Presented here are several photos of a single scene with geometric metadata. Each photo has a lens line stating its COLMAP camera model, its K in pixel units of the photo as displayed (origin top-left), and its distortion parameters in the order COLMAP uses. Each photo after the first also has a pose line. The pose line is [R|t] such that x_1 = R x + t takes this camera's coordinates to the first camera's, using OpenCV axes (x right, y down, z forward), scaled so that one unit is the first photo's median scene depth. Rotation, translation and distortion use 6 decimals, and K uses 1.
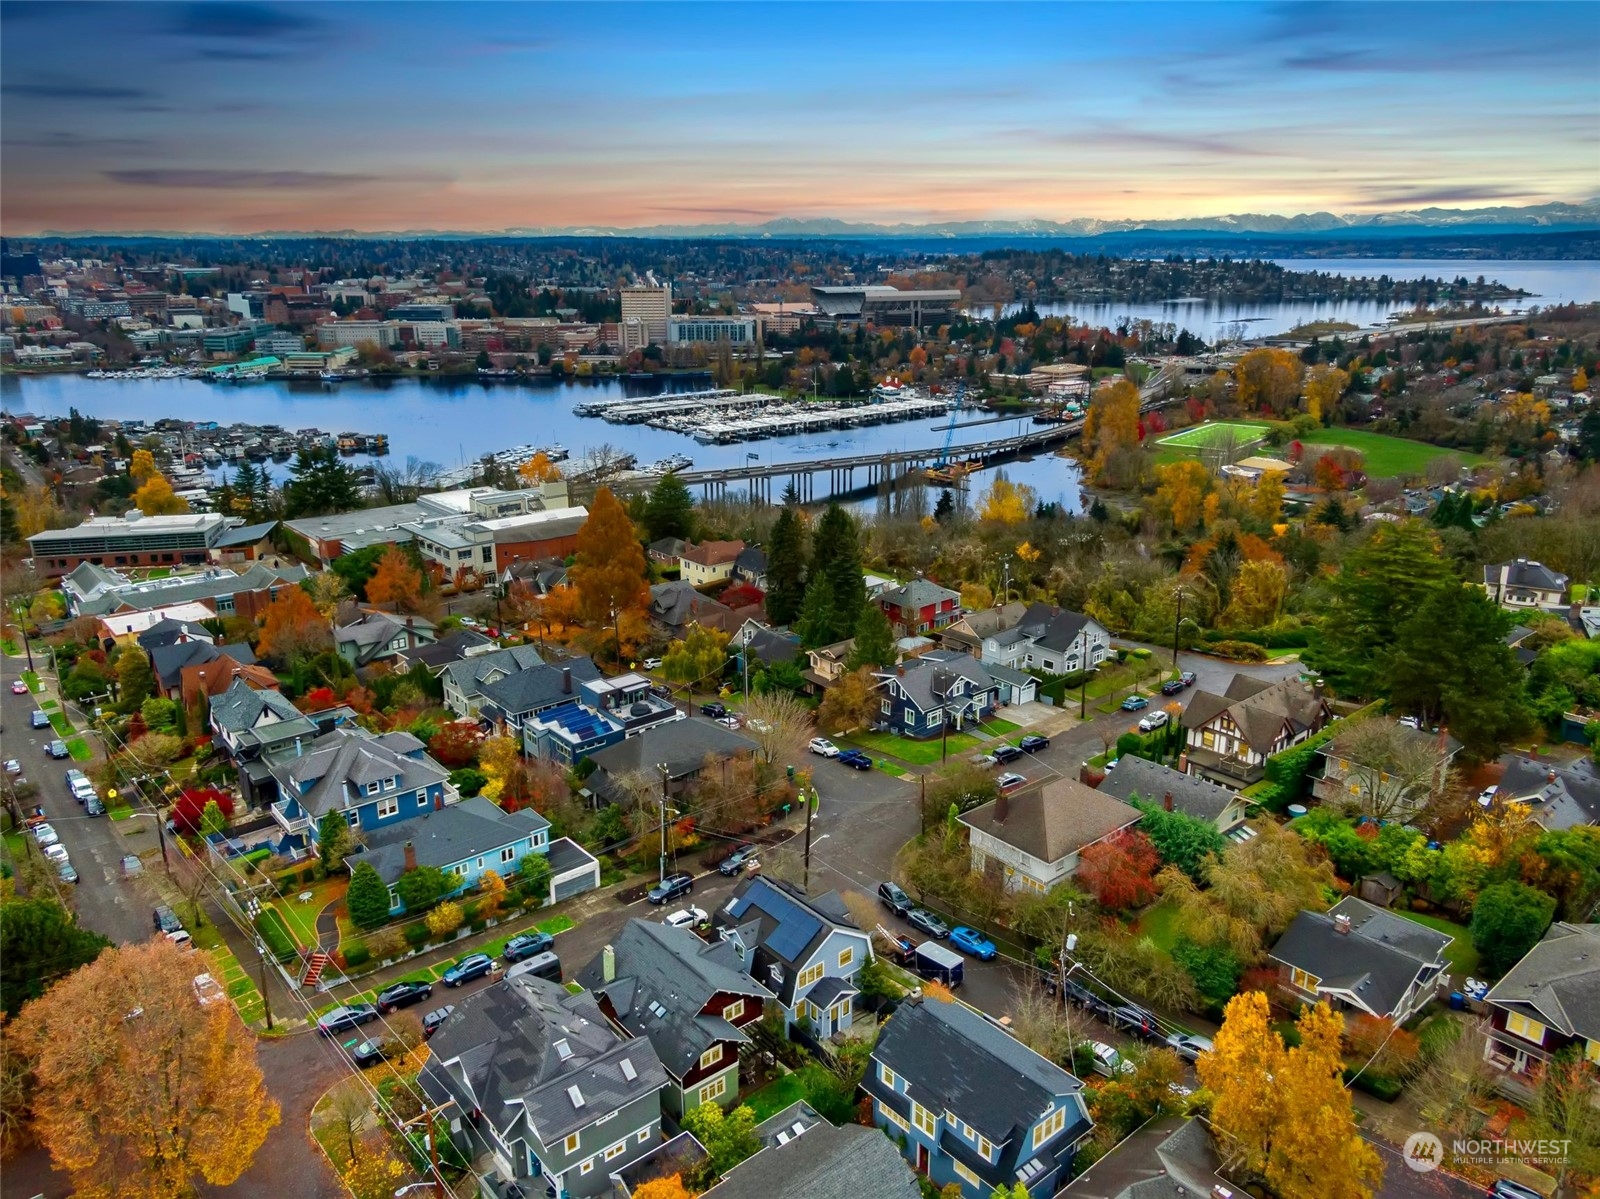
lens RADIAL K [[1137.6, 0, 827.7], [0, 1137.6, 598.4], [0, 0, 1]] dist [-0.009130, -0.009616]
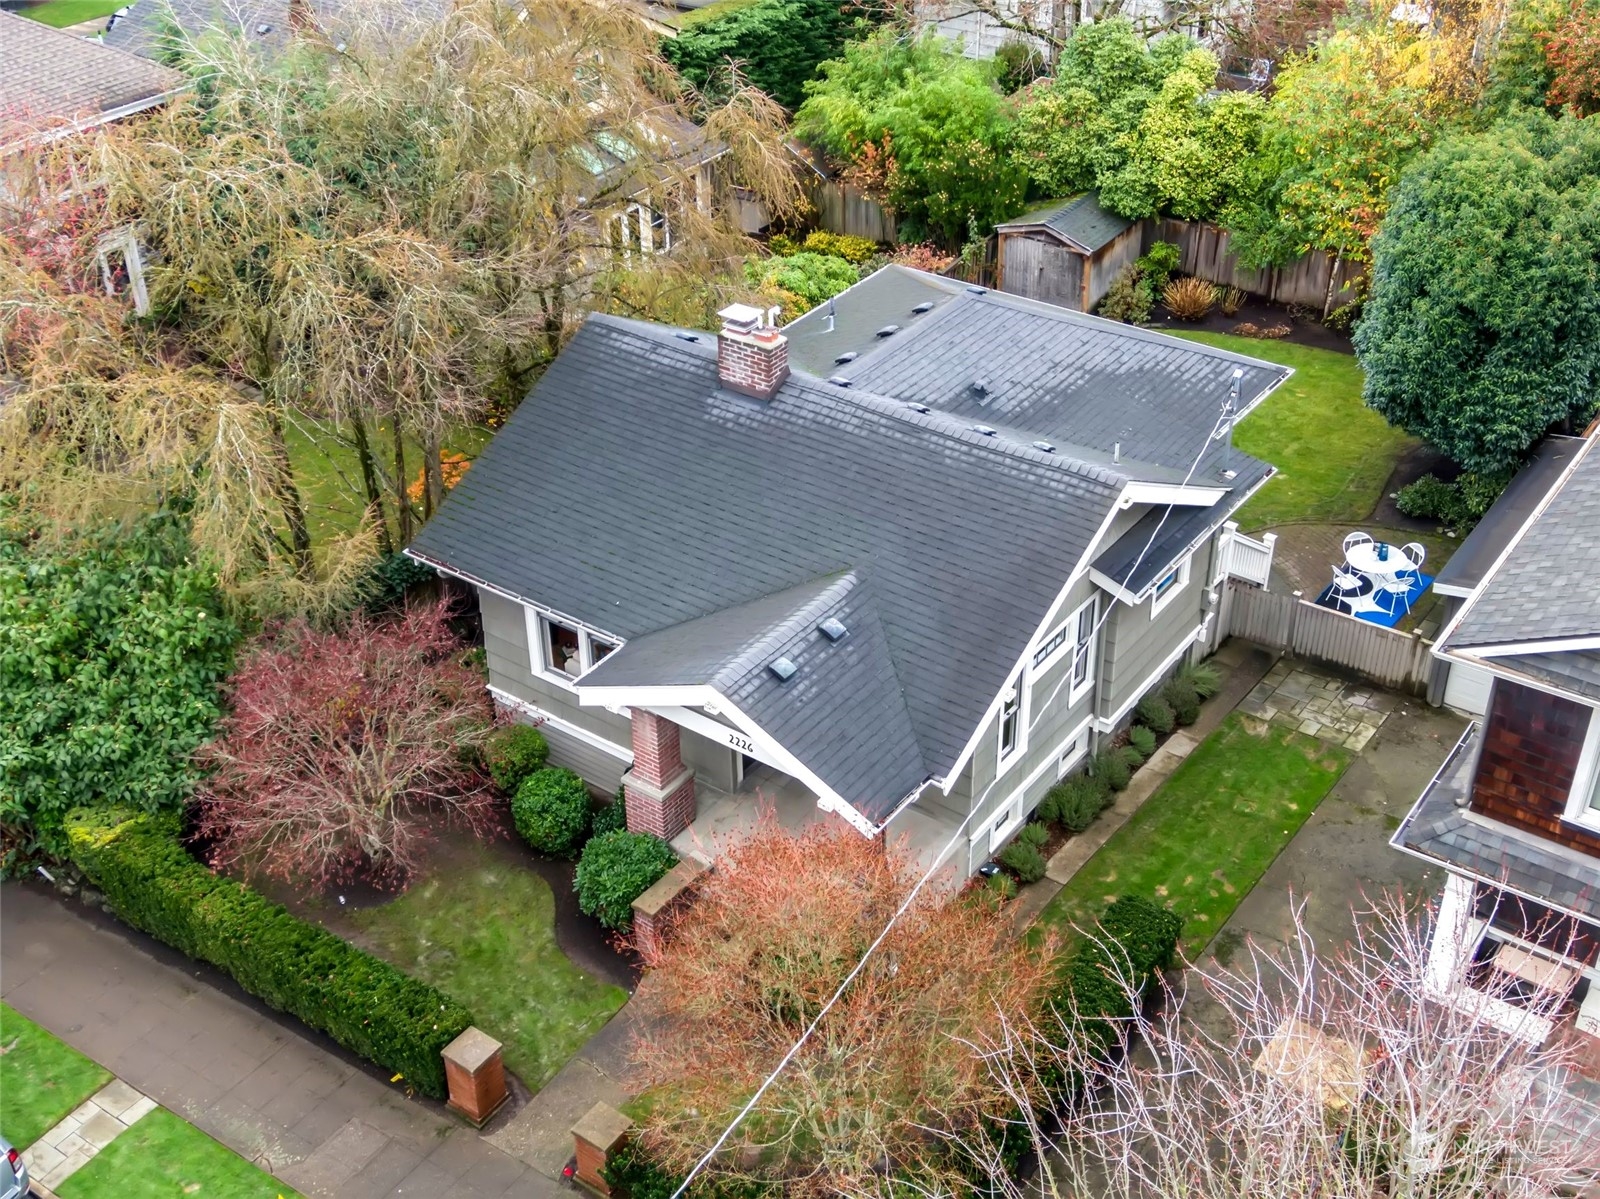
lens RADIAL K [[1890.4, 0, 800.0], [0, 1890.4, 599.5], [0, 0, 1]] dist [-0.004260, -0.017274]
pose [[0.969634, -0.136656, 0.202819, 0.388313], [0.071248, 0.951189, 0.300272, 0.230858], [-0.233953, -0.276703, 0.932041, 0.682839]]
